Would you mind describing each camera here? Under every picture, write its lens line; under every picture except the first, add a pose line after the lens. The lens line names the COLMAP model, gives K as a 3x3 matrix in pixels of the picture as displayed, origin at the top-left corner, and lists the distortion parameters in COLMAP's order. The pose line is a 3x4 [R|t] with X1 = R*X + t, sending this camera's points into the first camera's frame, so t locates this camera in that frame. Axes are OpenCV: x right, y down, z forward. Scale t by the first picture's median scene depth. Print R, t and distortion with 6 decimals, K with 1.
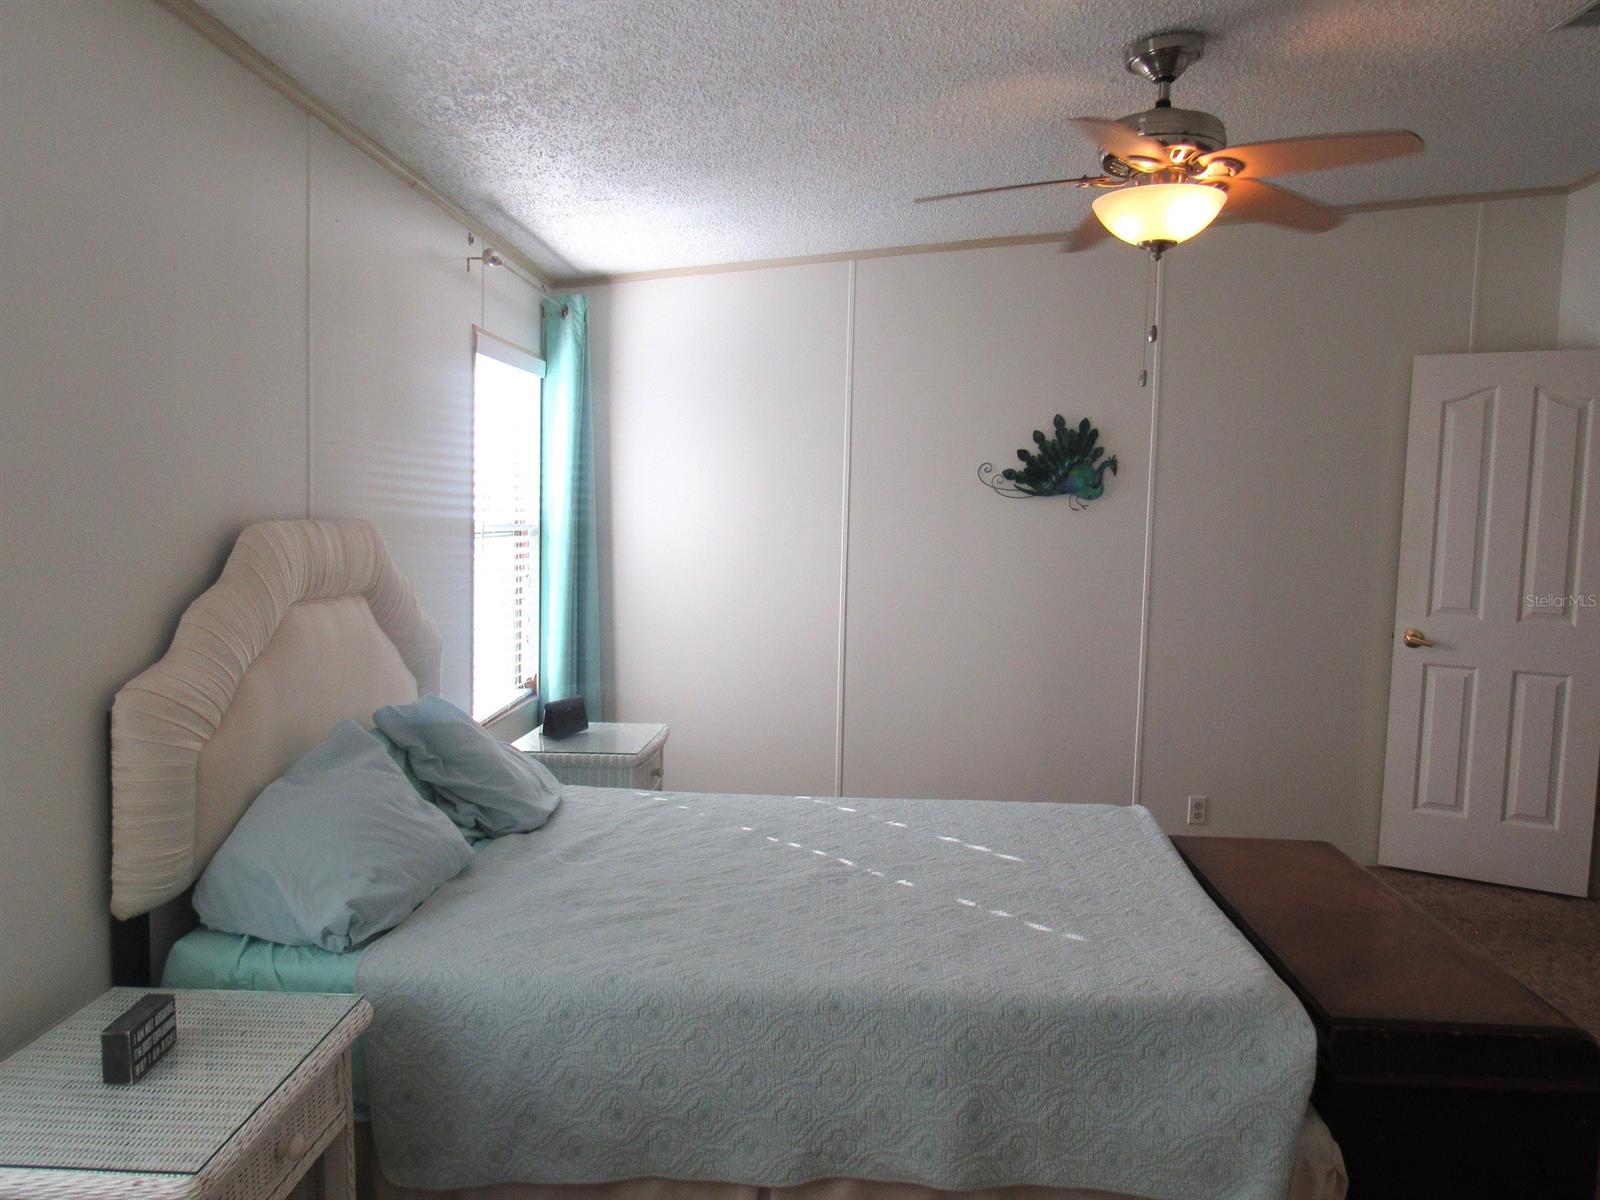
lens RADIAL K [[1150.3, 0, 800.0], [0, 1150.3, 600.0], [0, 0, 1]] dist [-0.019894, -0.000385]
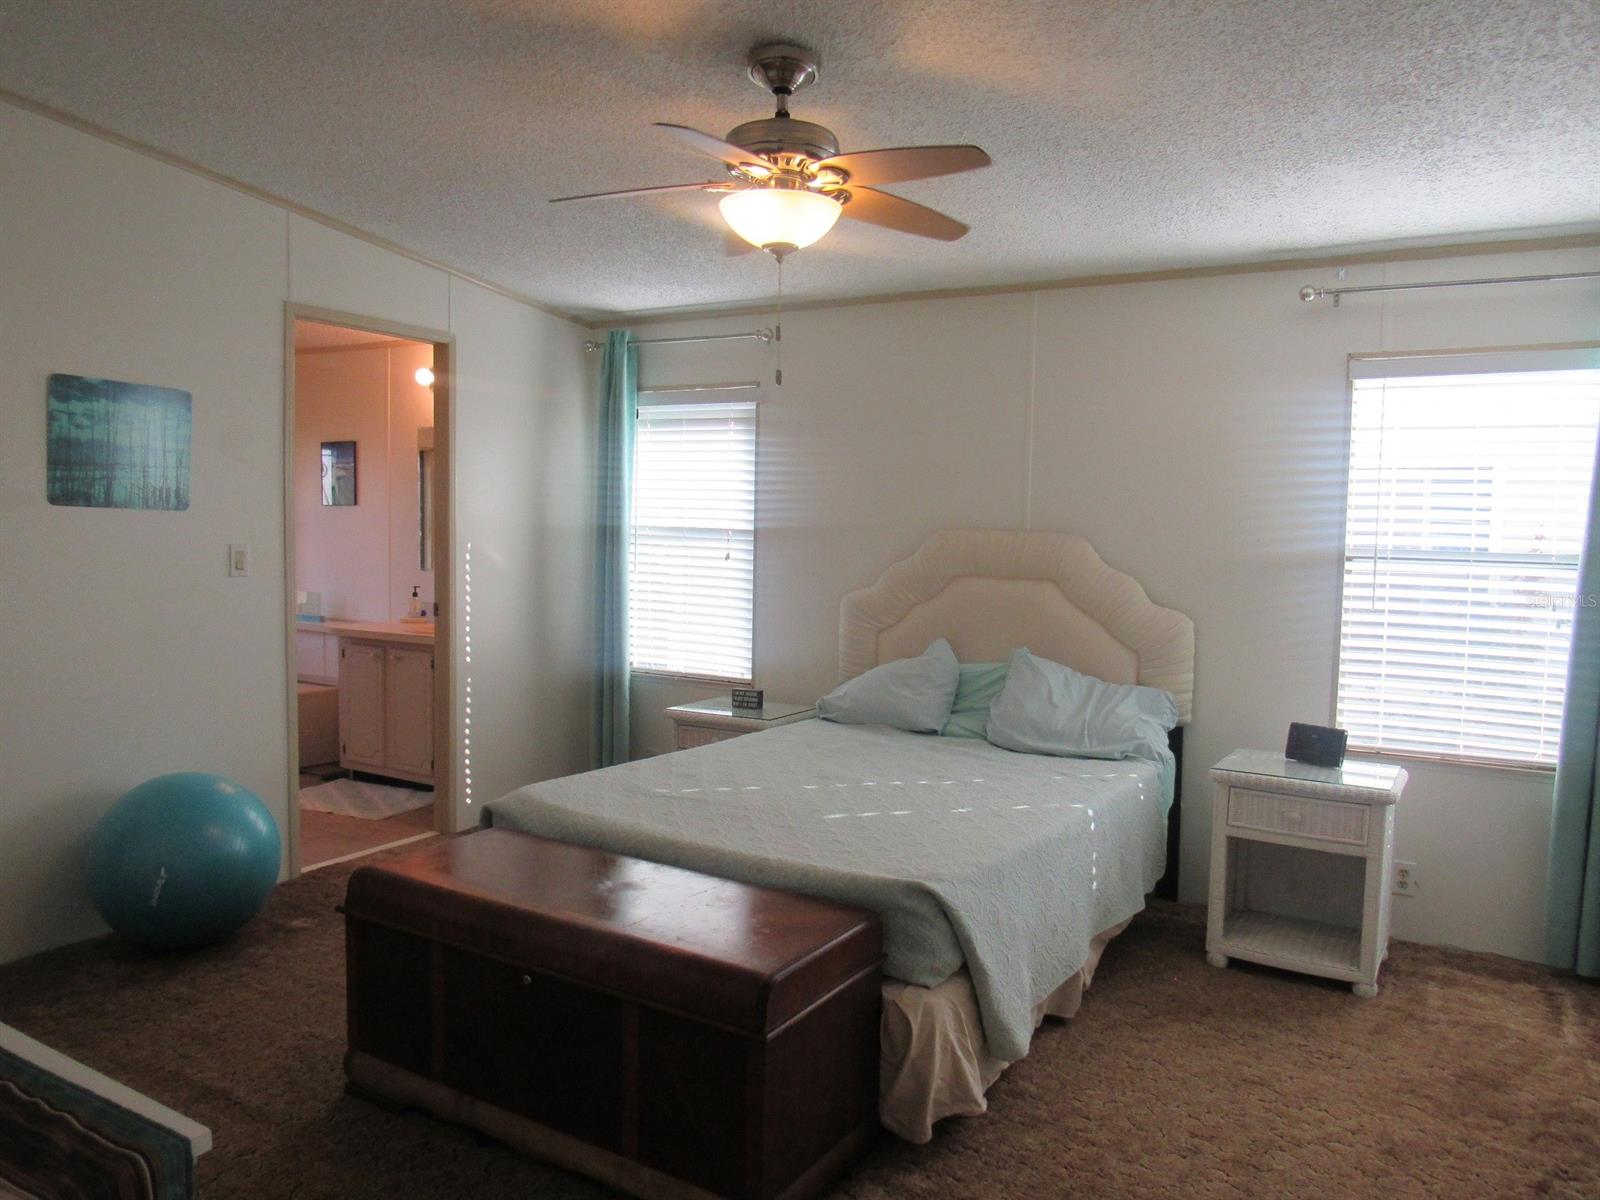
lens RADIAL K [[1150.3, 0, 800.0], [0, 1150.3, 600.0], [0, 0, 1]] dist [-0.019894, -0.000385]
pose [[-0.462217, 0.026204, -0.886380, 0.705982], [-0.101638, 0.991411, 0.082309, -0.044488], [0.880923, 0.128135, -0.455583, 0.870919]]
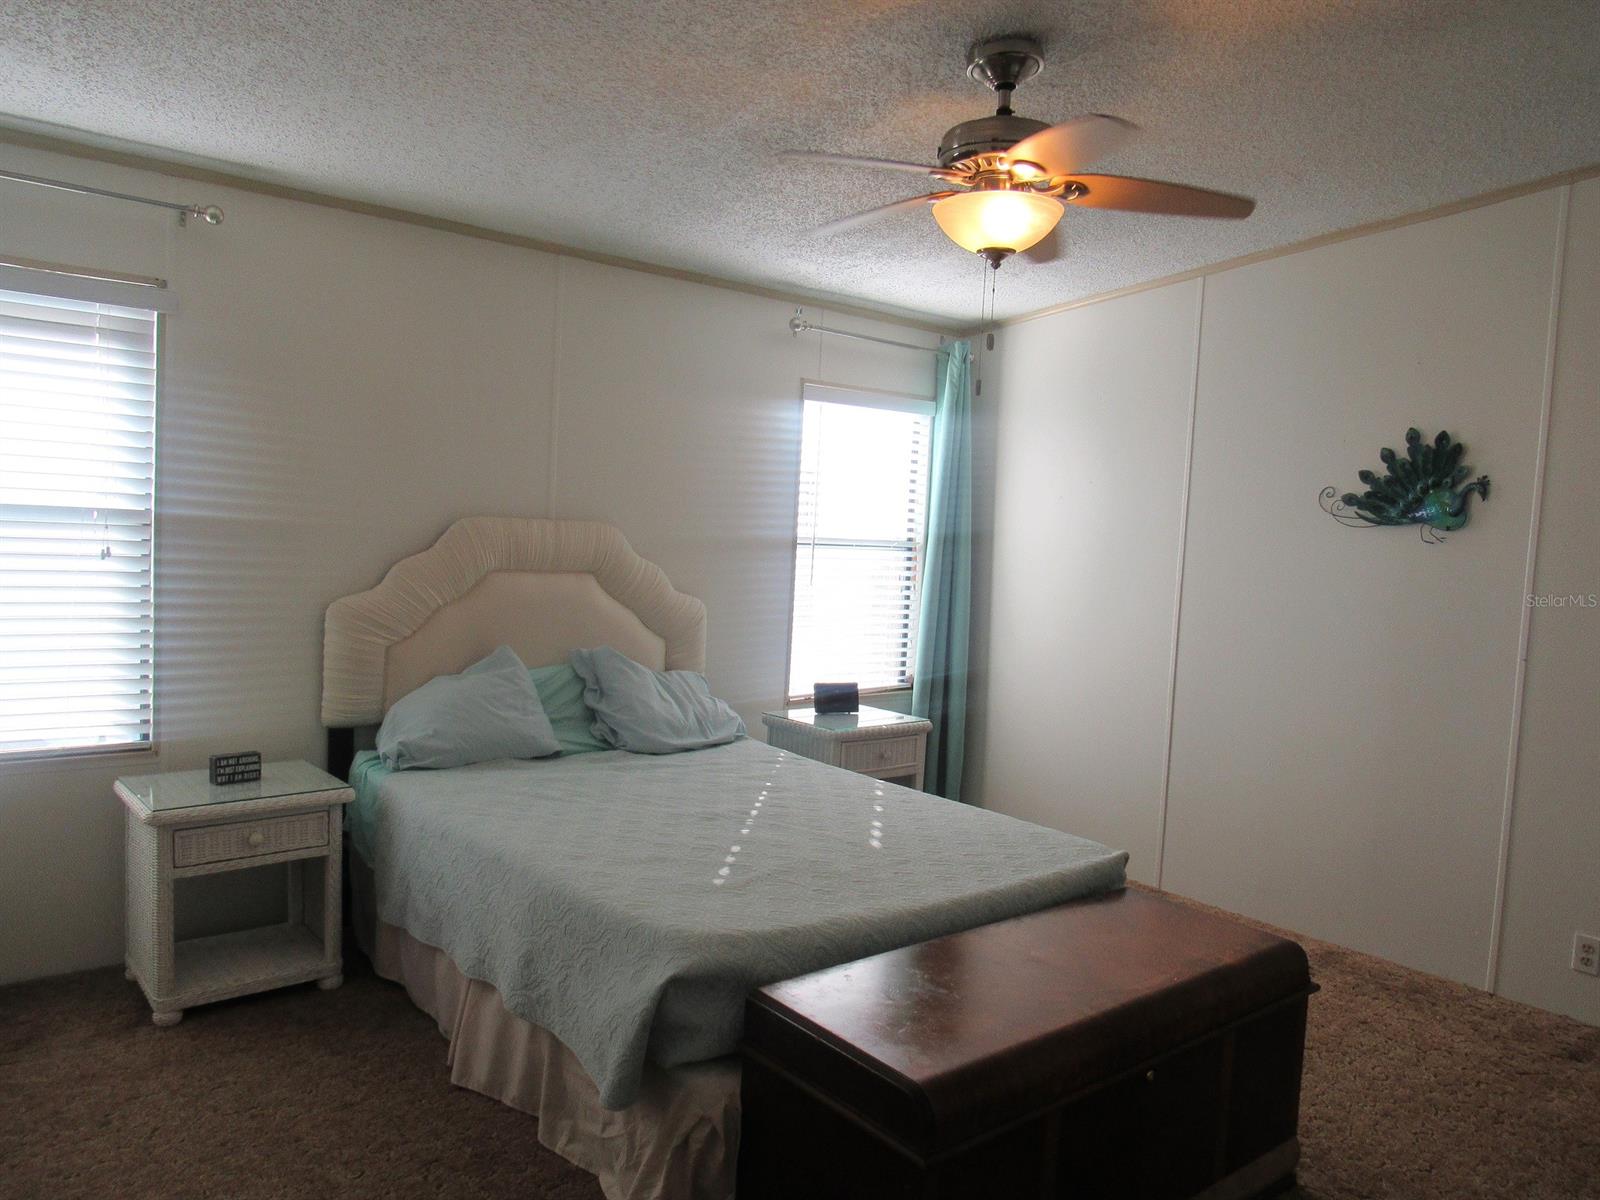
lens RADIAL K [[1150.3, 0, 800.0], [0, 1150.3, 600.0], [0, 0, 1]] dist [-0.019894, -0.000385]
pose [[0.683227, 0.063939, -0.727401, 0.532683], [-0.091629, 0.995792, 0.001467, 0.001914], [0.724434, 0.065649, 0.686211, 0.120601]]
